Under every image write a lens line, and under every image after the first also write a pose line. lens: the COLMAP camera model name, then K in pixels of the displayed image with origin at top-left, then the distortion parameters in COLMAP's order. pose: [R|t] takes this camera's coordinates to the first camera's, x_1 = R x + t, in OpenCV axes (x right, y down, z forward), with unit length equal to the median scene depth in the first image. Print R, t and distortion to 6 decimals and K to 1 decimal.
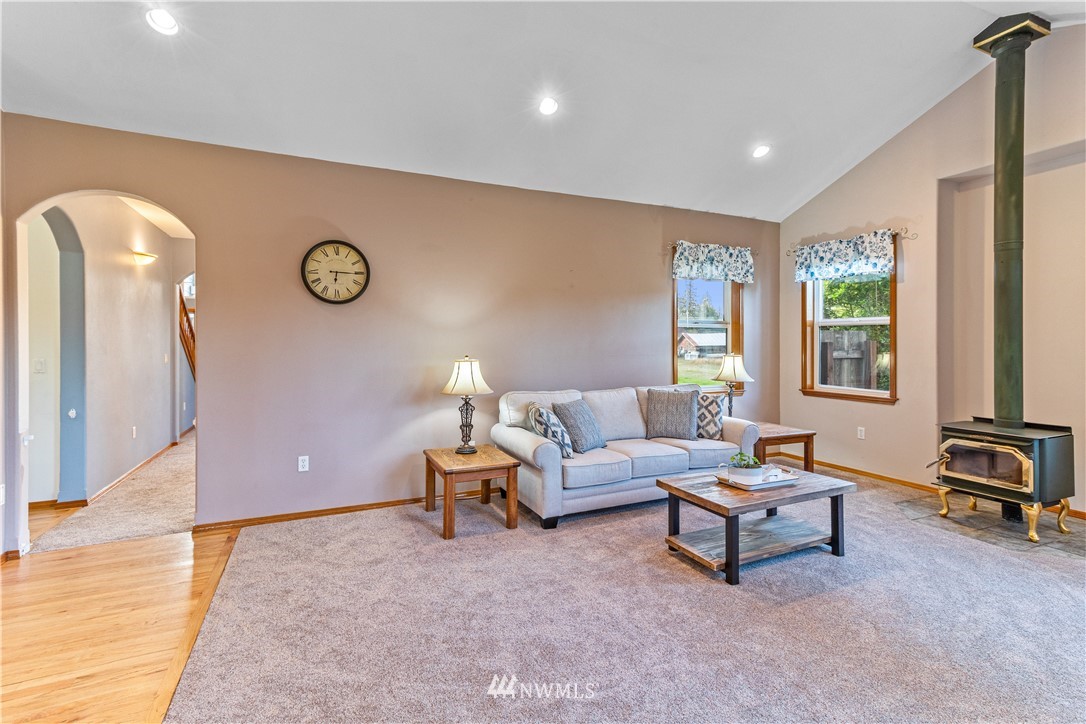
lens RADIAL K [[493.1, 0, 530.5], [0, 493.1, 348.0], [0, 0, 1]] dist [0.026174, 0.000312]
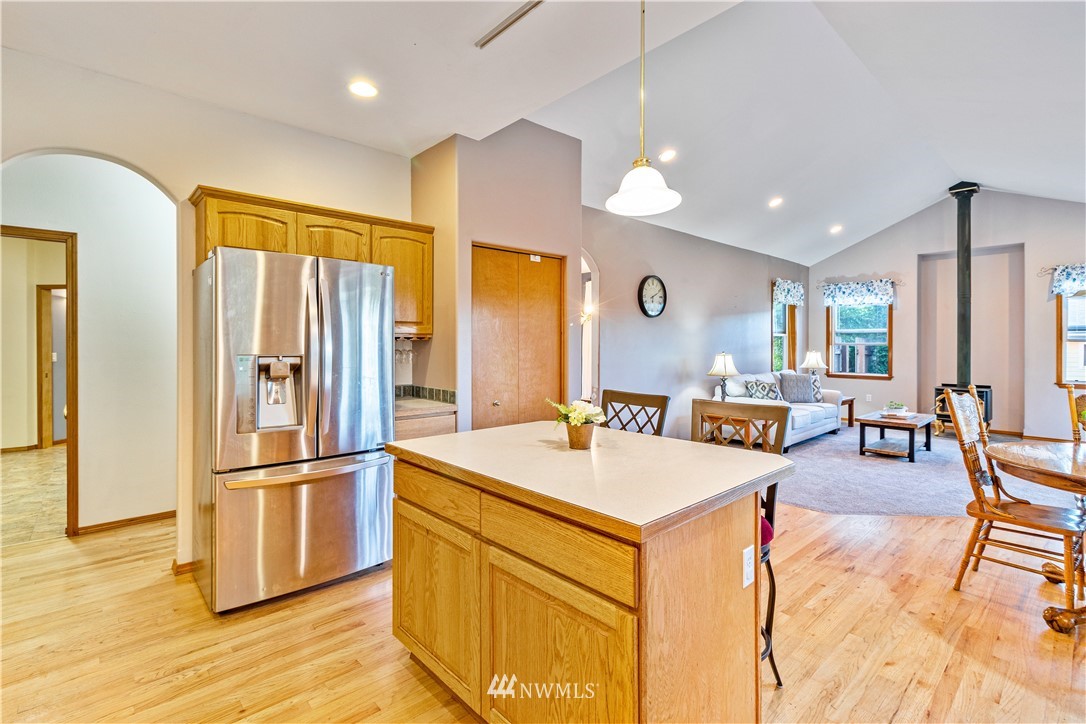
lens RADIAL K [[498.9, 0, 540.6], [0, 498.9, 347.5], [0, 0, 1]] dist [0.019338, -0.000680]
pose [[0.948799, 0.001547, 0.315876, -0.984738], [-0.000720, 0.999996, -0.002732, 0.005923], [-0.315879, 0.002365, 0.948796, -0.275820]]
